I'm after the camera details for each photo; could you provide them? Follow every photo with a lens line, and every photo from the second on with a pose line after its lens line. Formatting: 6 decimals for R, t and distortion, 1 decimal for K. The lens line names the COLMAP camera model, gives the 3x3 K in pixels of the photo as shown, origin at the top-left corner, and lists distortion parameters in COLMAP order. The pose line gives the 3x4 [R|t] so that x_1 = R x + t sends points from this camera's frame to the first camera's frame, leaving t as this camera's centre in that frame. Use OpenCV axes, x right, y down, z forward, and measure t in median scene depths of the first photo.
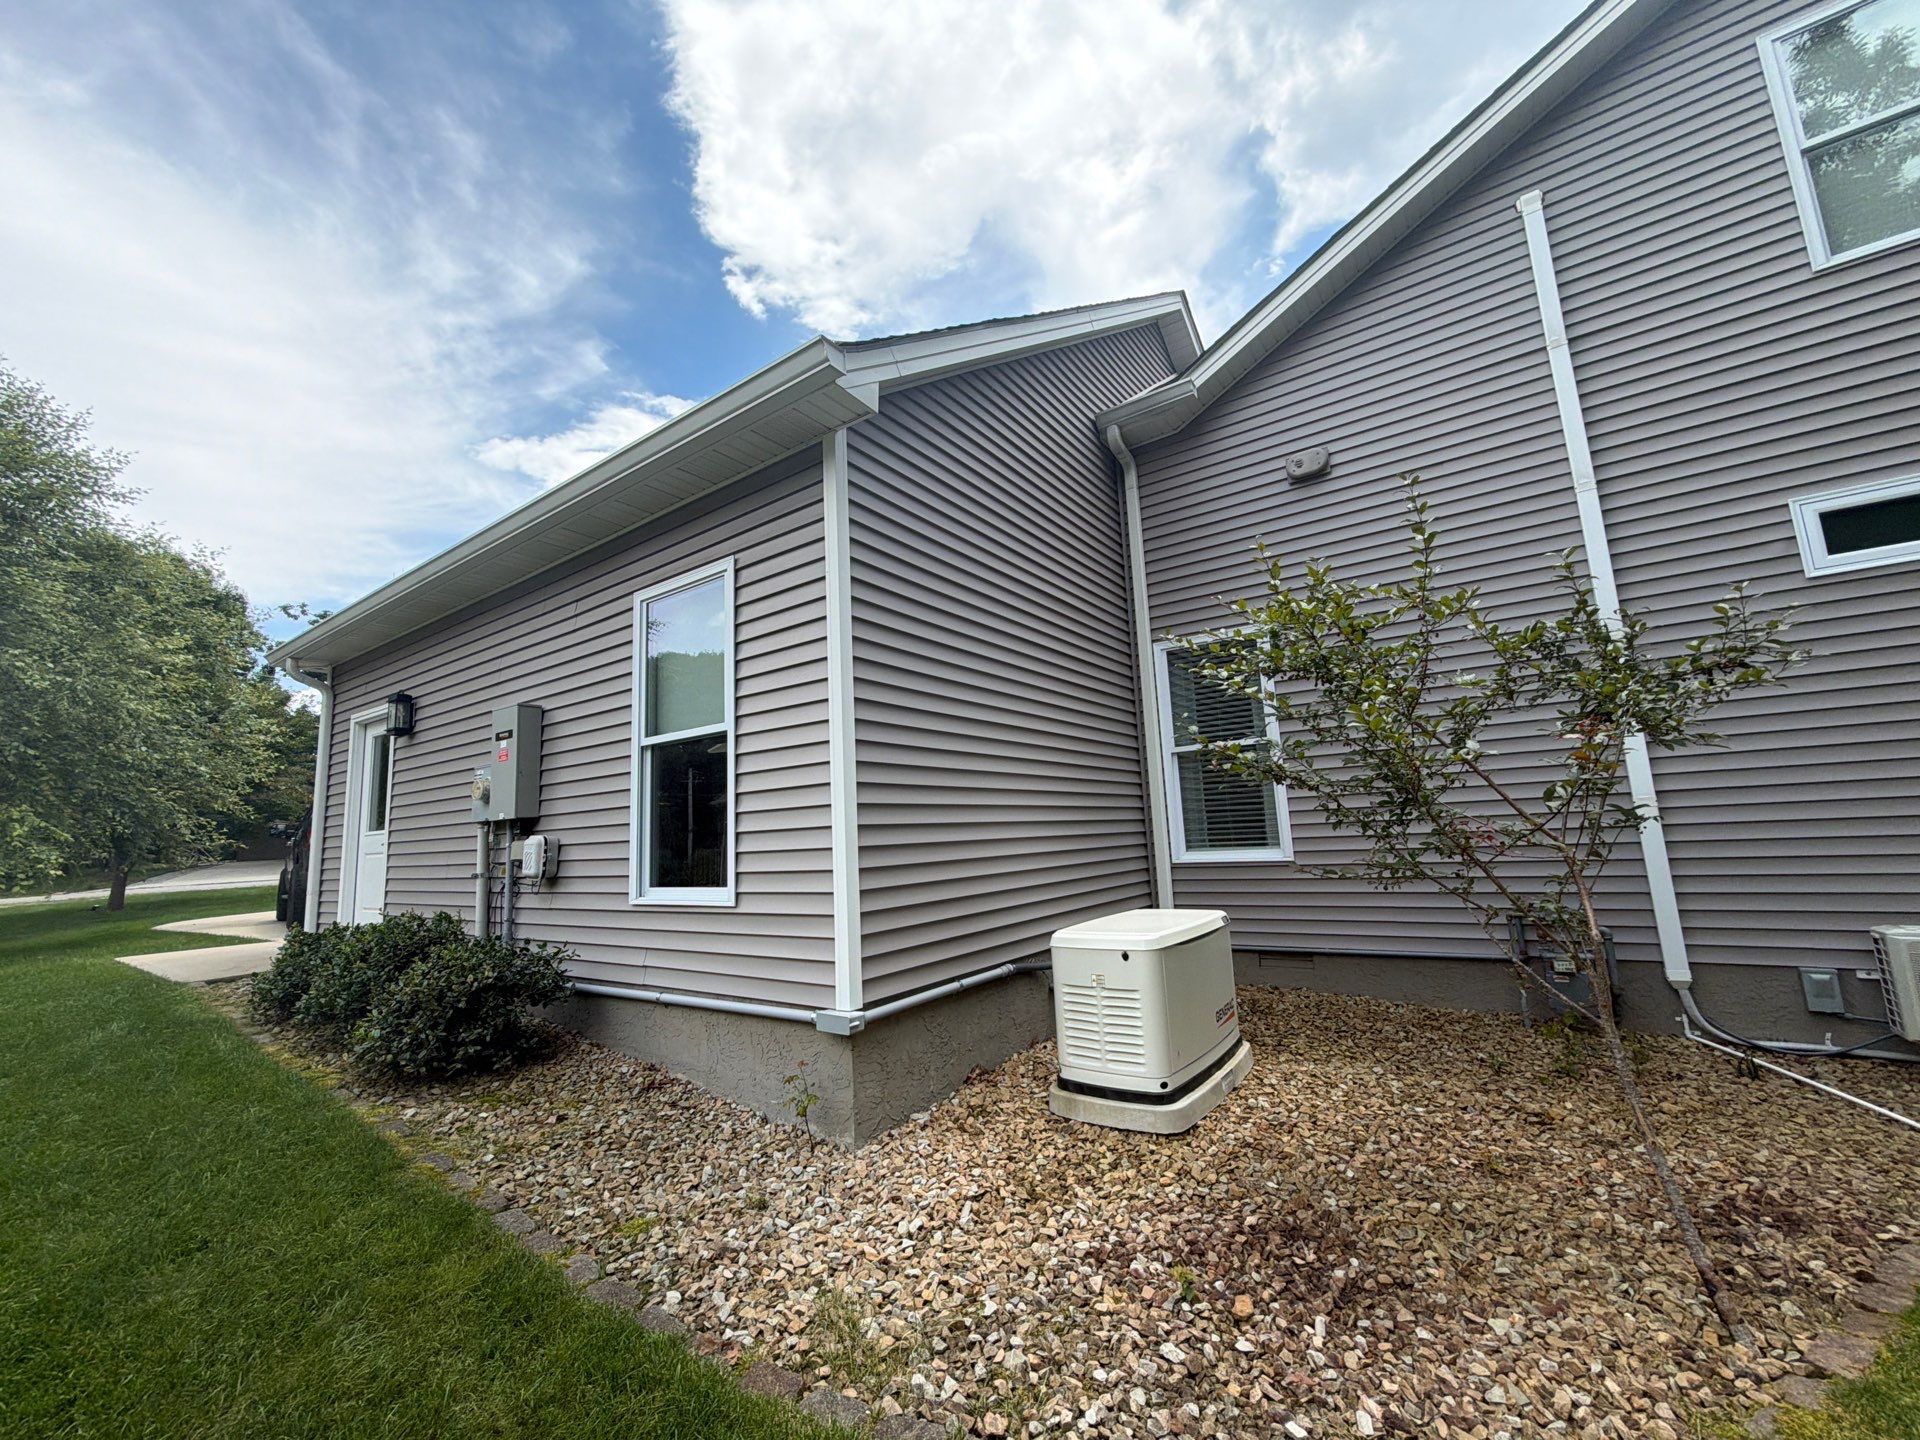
lens RADIAL K [[763.2, 0, 965.1], [0, 763.2, 726.6], [0, 0, 1]] dist [-0.001139, -0.000017]
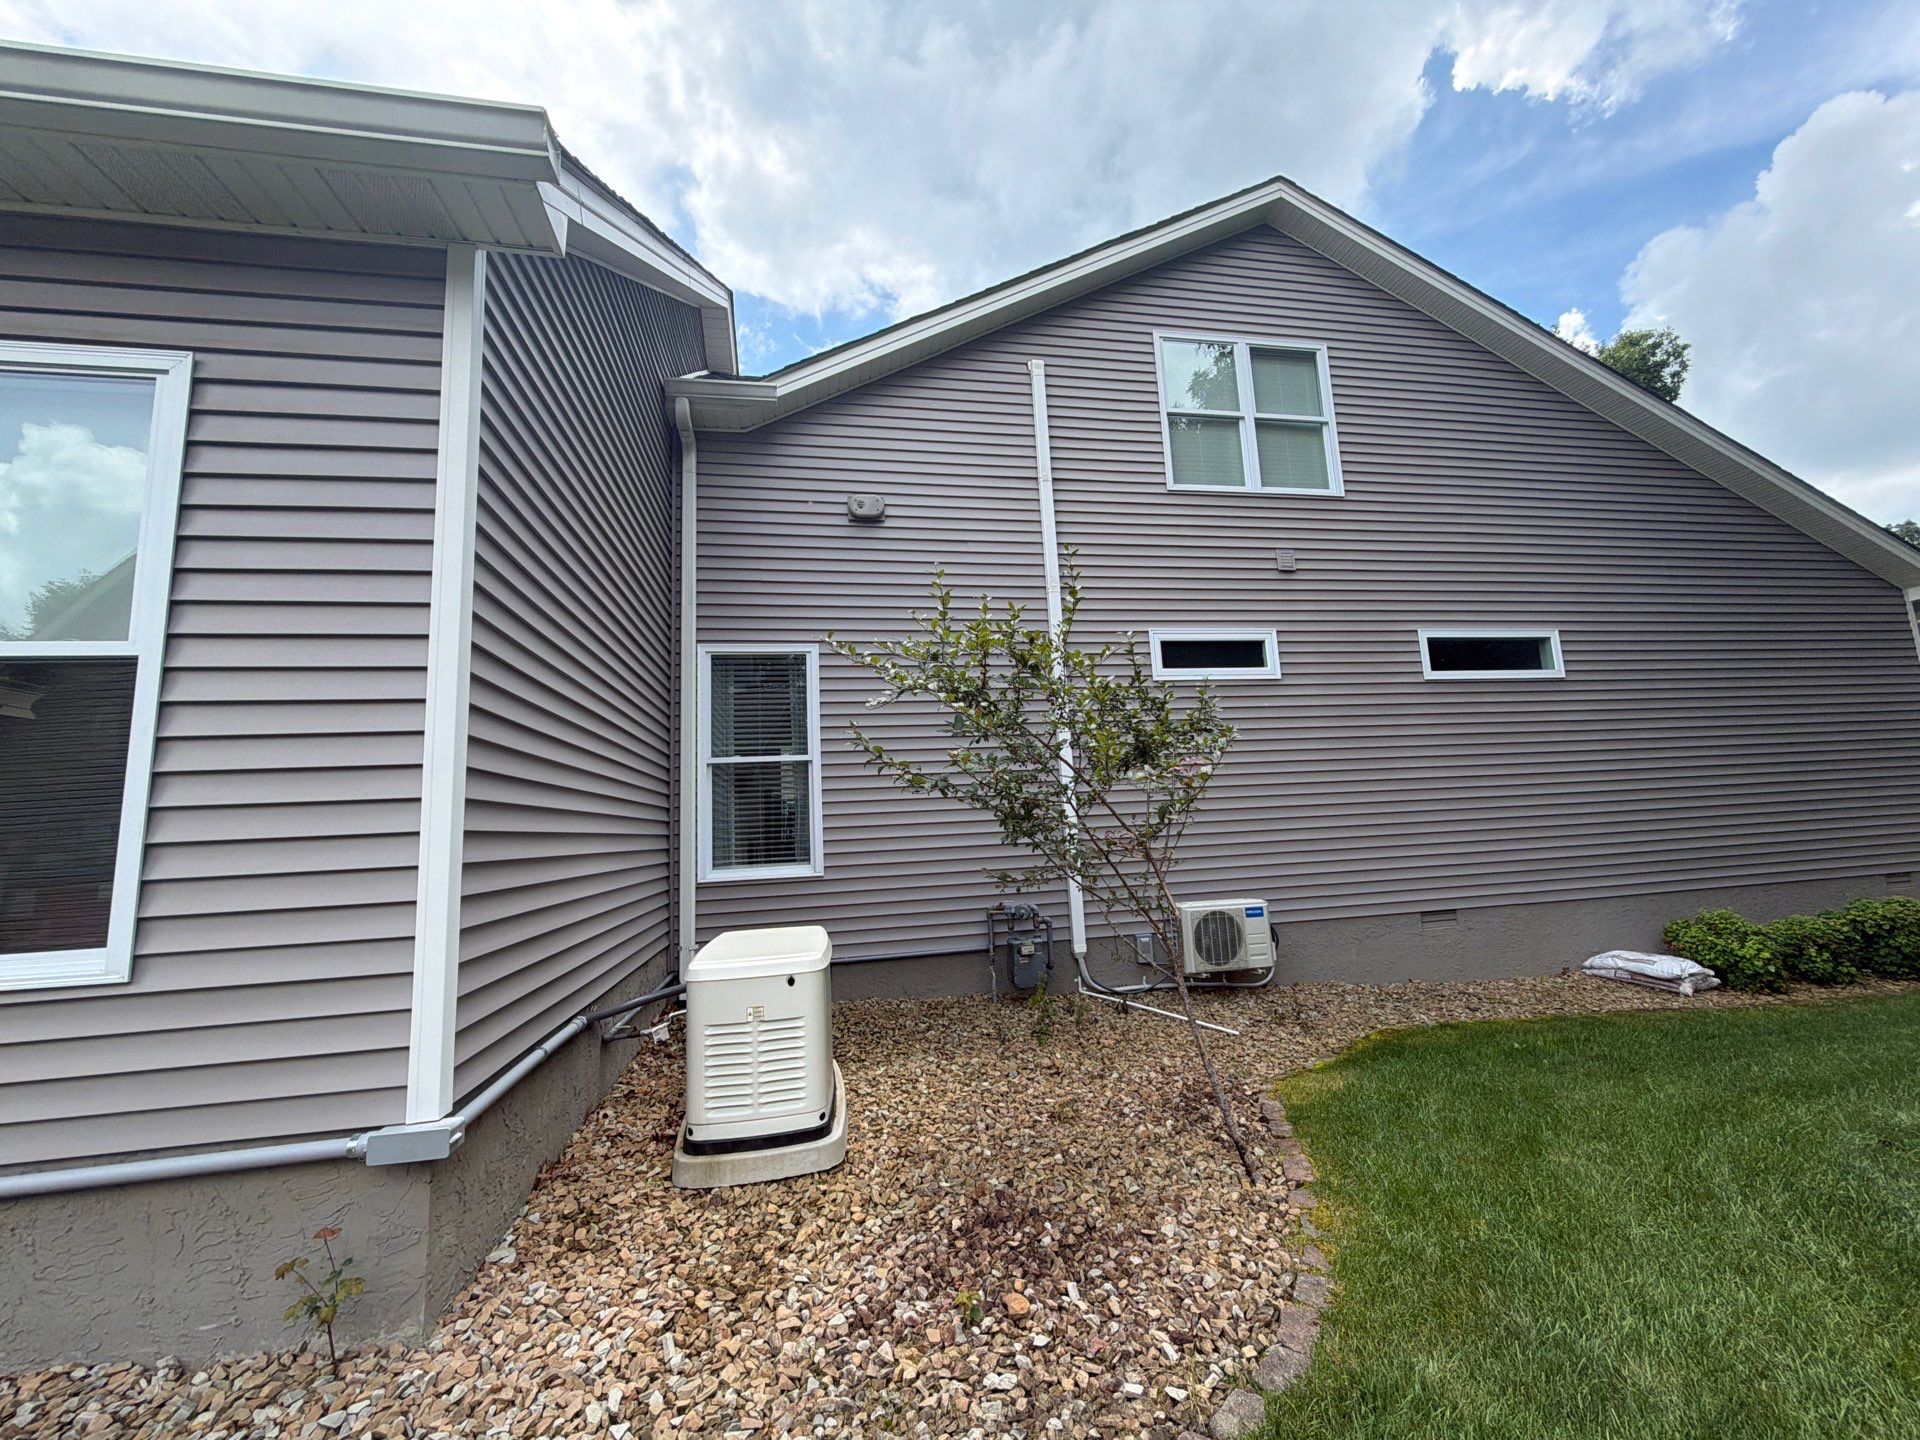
lens RADIAL K [[764.4, 0, 961.8], [0, 764.4, 722.8], [0, 0, 1]] dist [0.000441, -0.000171]
pose [[0.697281, 0.111971, 0.707999, -0.326865], [-0.086047, 0.993657, -0.072405, 0.047451], [-0.711615, -0.010435, 0.702492, 0.229310]]
